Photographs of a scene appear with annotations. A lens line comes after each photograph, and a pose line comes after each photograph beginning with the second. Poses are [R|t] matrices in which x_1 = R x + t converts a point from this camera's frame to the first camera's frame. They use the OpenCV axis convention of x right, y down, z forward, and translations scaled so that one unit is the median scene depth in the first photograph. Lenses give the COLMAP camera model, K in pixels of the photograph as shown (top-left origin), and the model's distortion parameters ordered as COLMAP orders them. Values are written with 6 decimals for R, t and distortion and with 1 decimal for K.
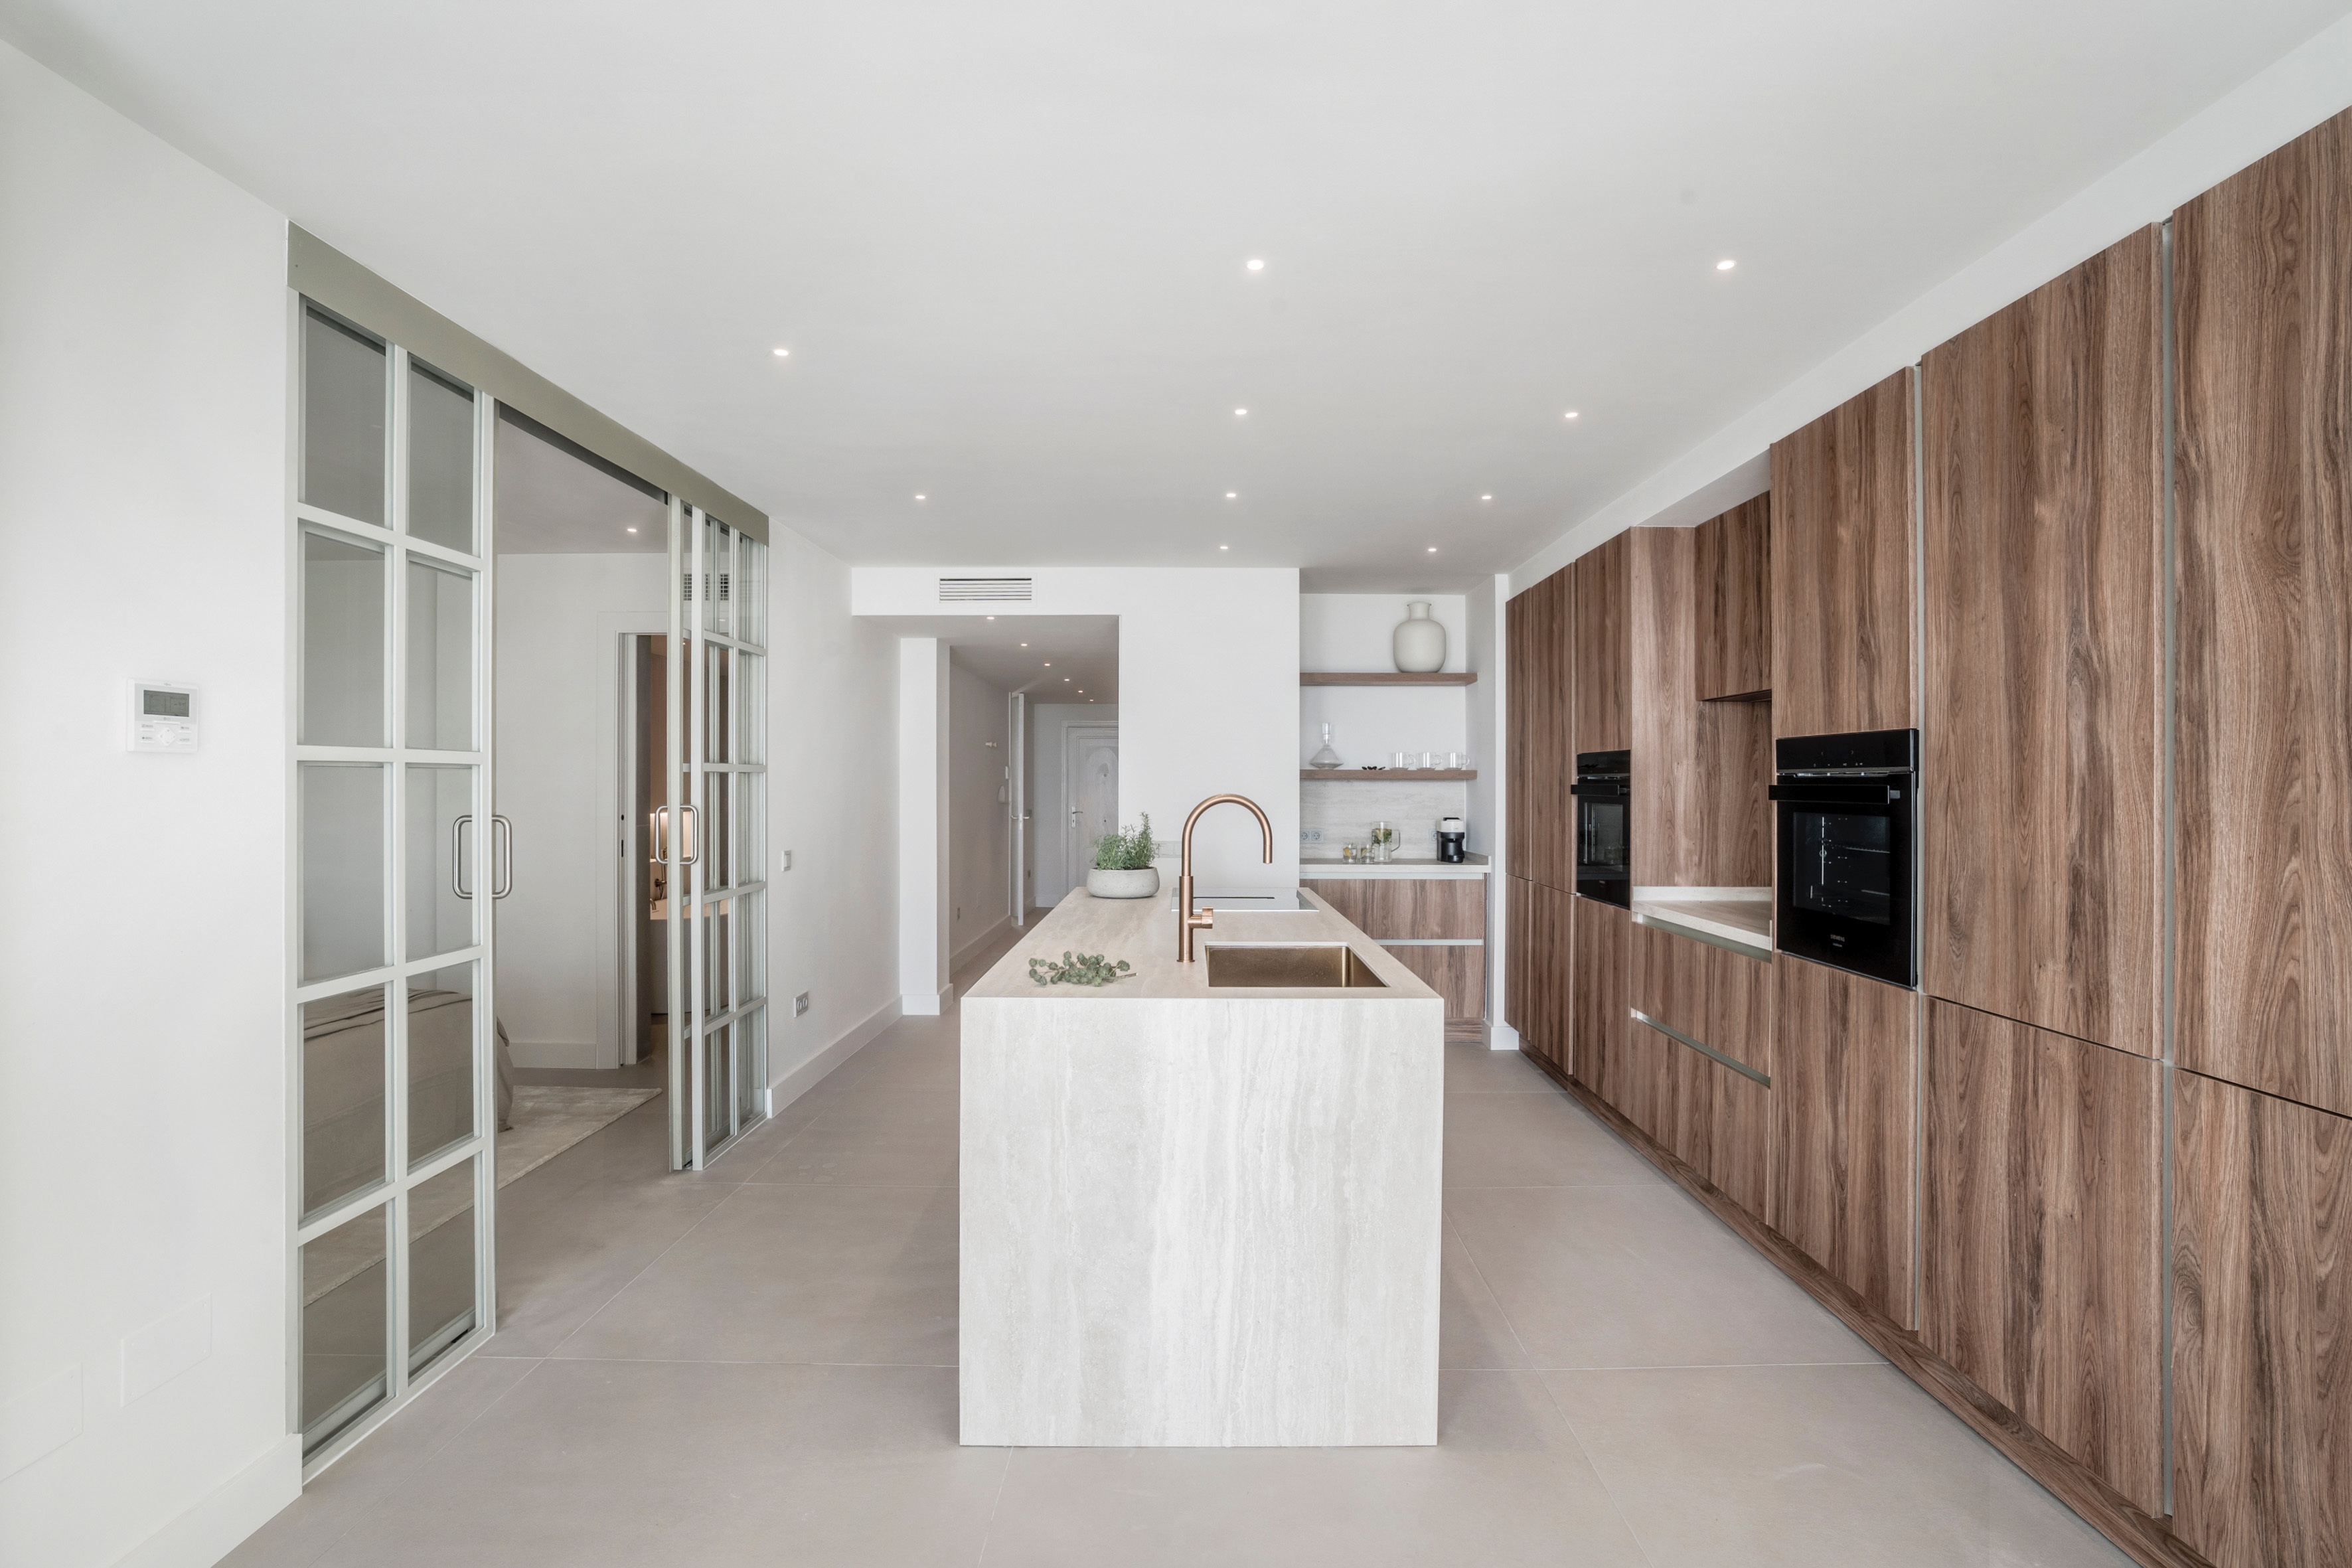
lens RADIAL K [[1099.1, 0, 1179.4], [0, 1099.1, 781.9], [0, 0, 1]] dist [-0.058421, 0.018248]
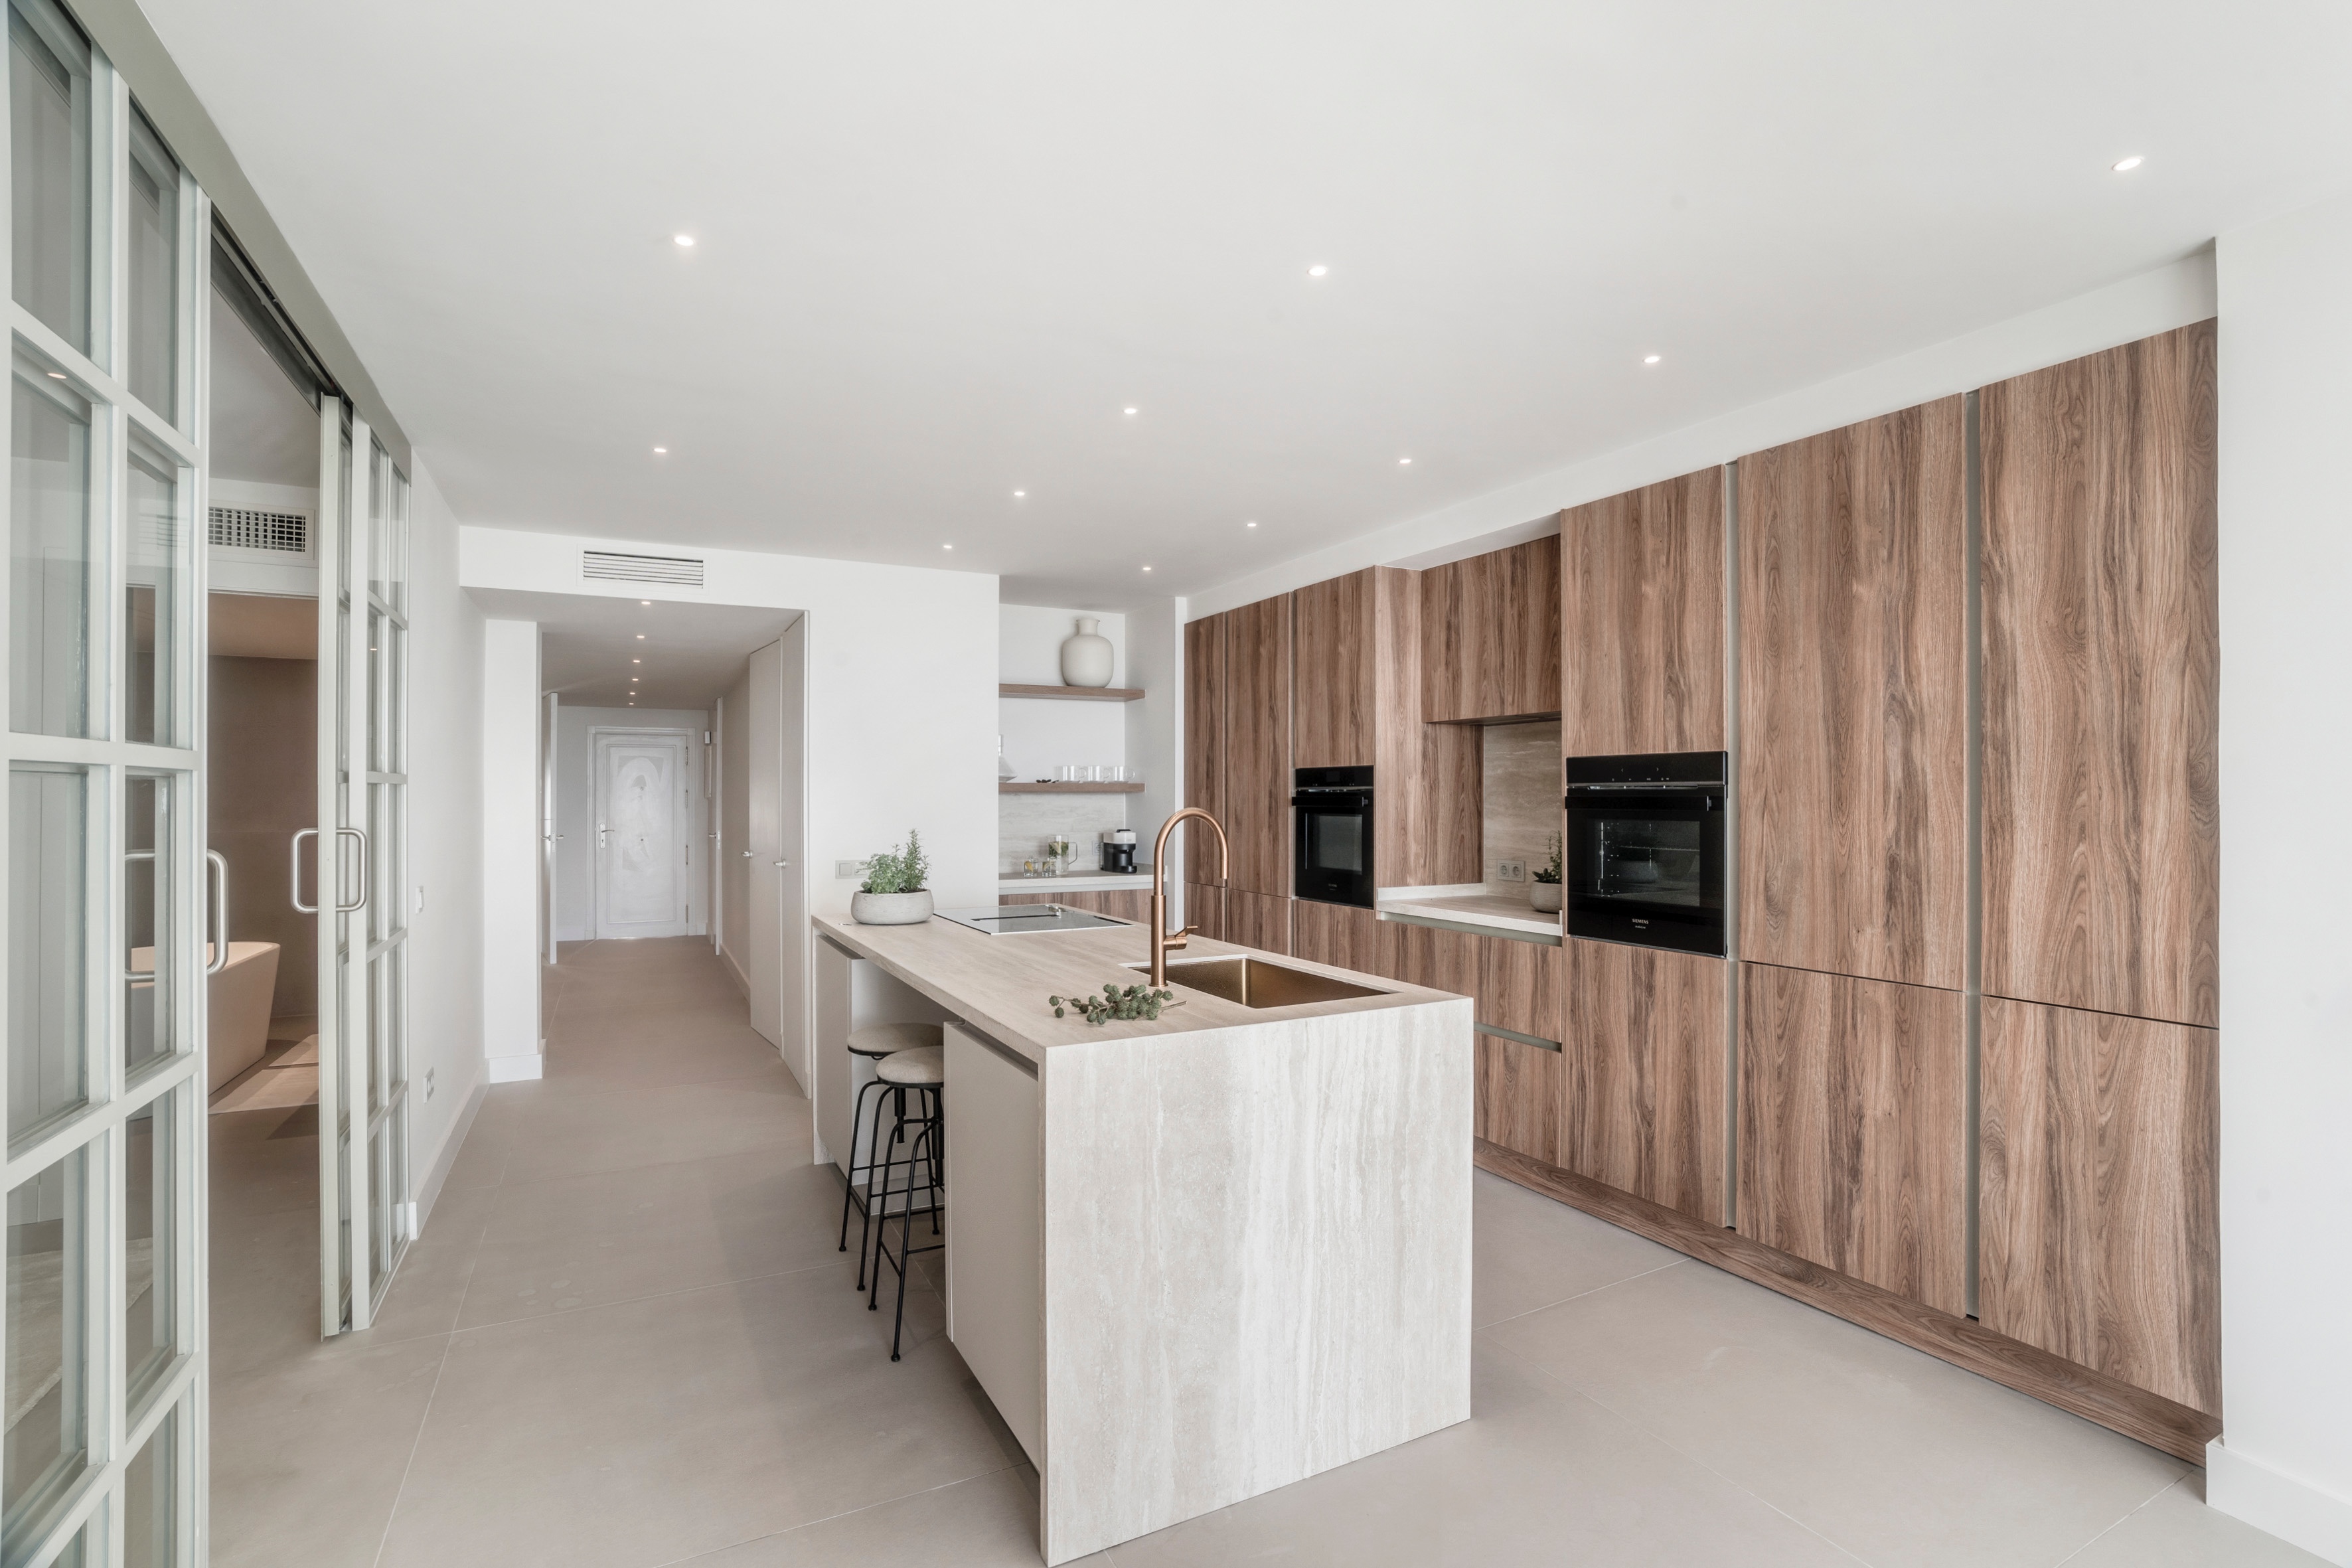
lens RADIAL K [[1084.1, 0, 1181.1], [0, 1084.1, 793.5], [0, 0, 1]] dist [-0.075195, 0.026793]
pose [[0.881951, -0.001460, 0.471339, -0.490438], [0.002290, 0.999997, -0.001187, 0.000226], [-0.471335, 0.002126, 0.881952, 0.205570]]
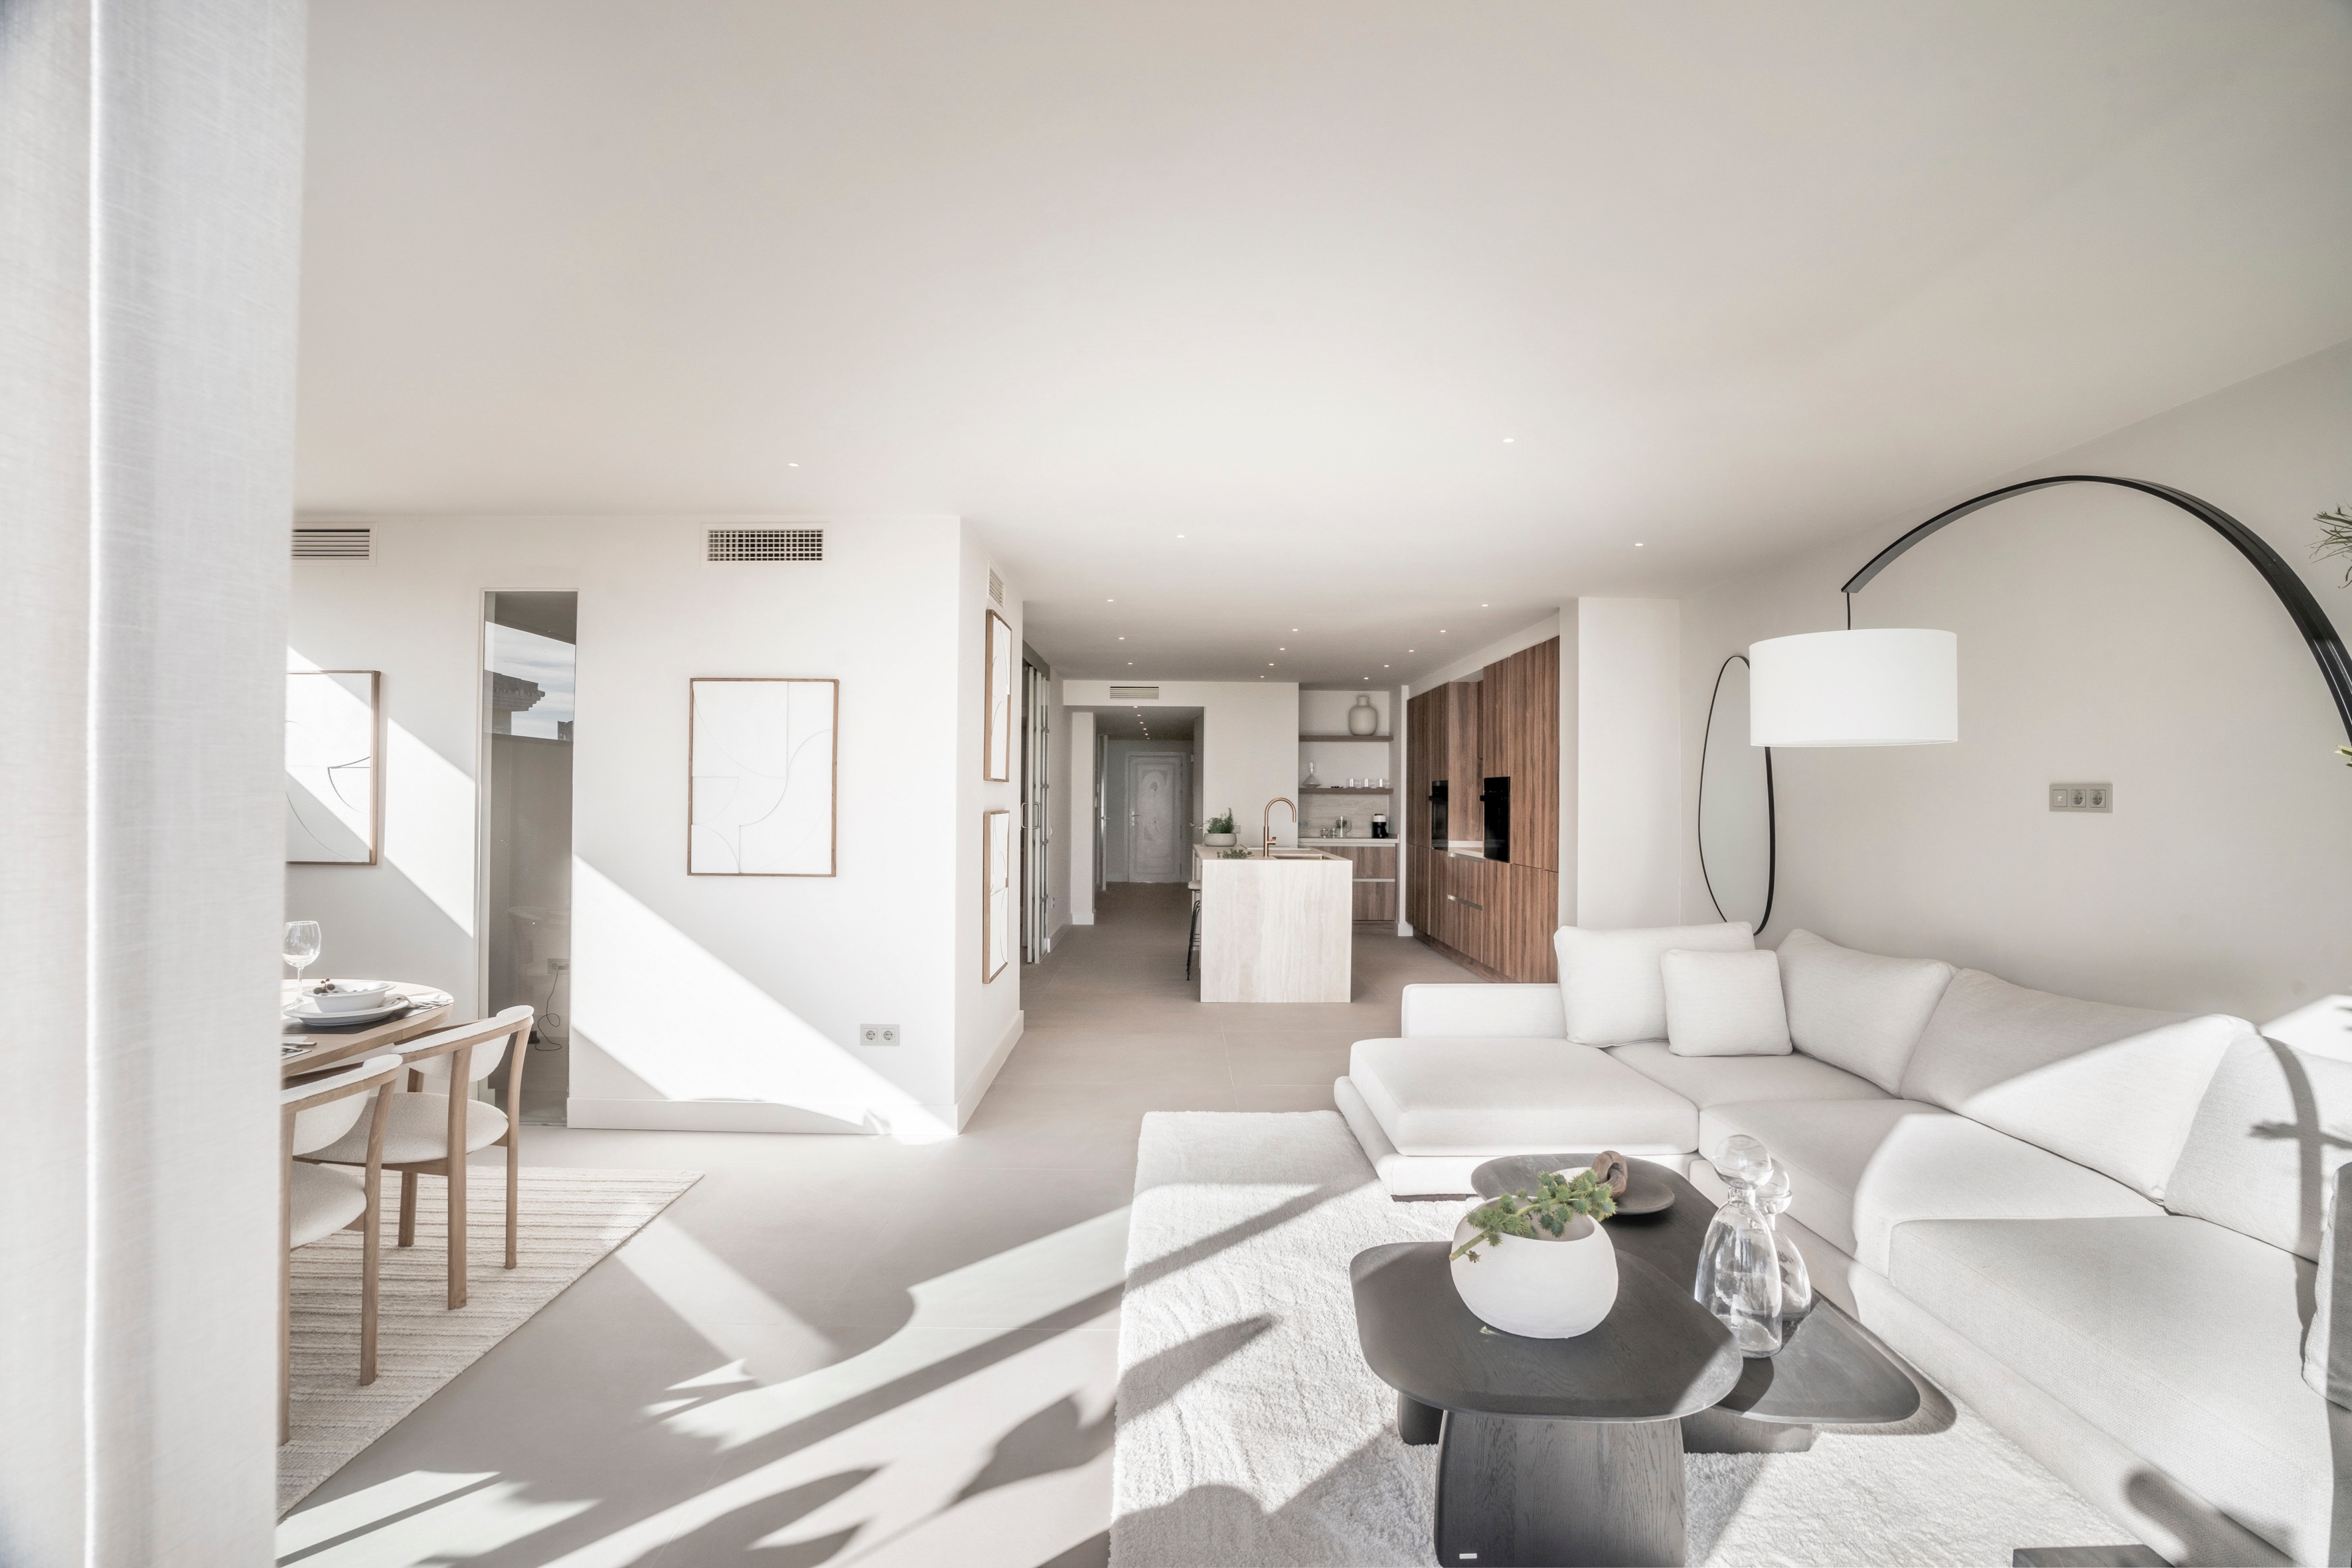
lens RADIAL K [[1044.0, 0, 1169.1], [0, 1044.0, 781.8], [0, 0, 1]] dist [-0.042267, 0.000083]
pose [[0.999969, 0.005735, 0.005385, -0.311465], [-0.005662, 0.999894, -0.013433, 0.009866], [-0.005461, 0.013402, 0.999895, -2.032651]]
